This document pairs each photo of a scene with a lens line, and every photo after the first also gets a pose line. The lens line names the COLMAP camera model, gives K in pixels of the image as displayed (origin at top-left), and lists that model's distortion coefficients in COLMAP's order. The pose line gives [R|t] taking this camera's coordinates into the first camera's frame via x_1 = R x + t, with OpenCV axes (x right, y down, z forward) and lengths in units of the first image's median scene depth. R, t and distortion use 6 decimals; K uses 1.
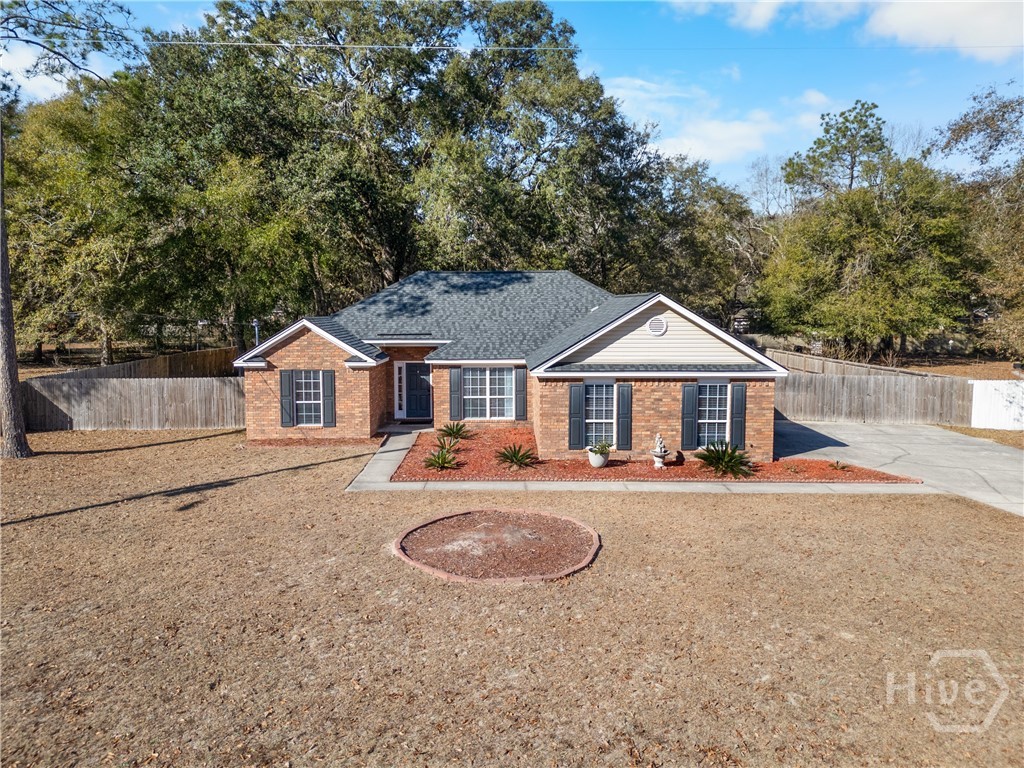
lens RADIAL K [[719.1, 0, 512.0], [0, 719.1, 384.0], [0, 0, 1]] dist [0.003973, 0.000483]
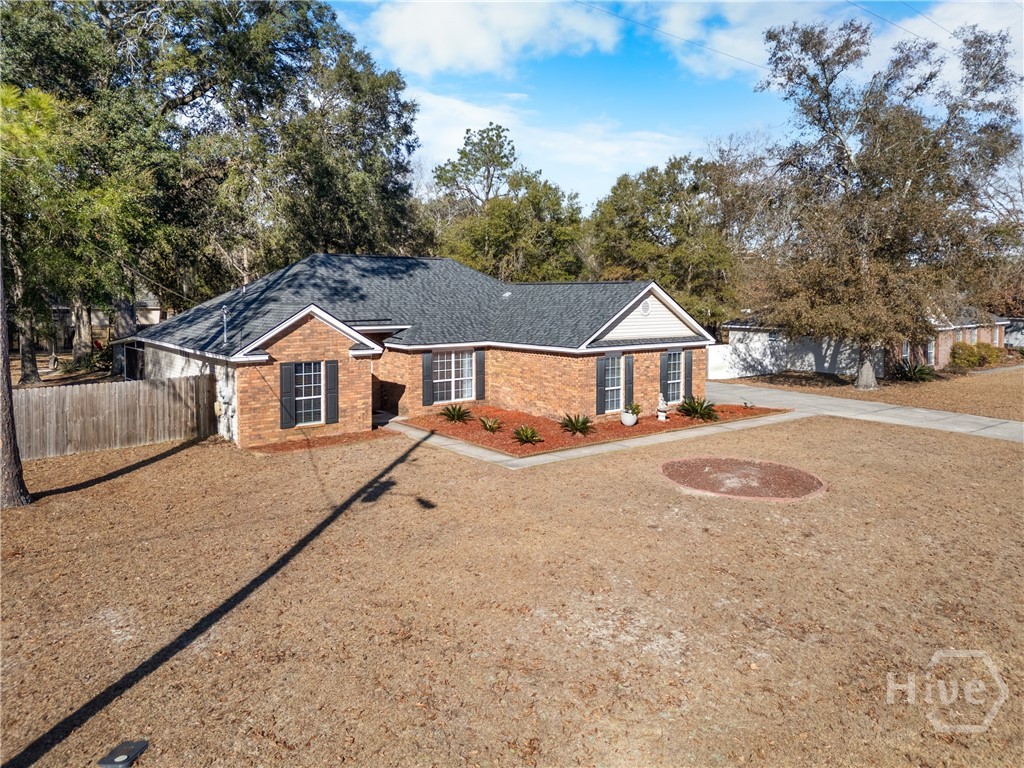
lens RADIAL K [[739.4, 0, 513.2], [0, 739.4, 306.8], [0, 0, 1]] dist [-0.003776, -0.002189]
pose [[0.784905, -0.008350, 0.619560, -0.651061], [0.064962, 0.995508, -0.068882, -0.007422], [-0.616201, 0.094314, 0.781921, 0.116964]]
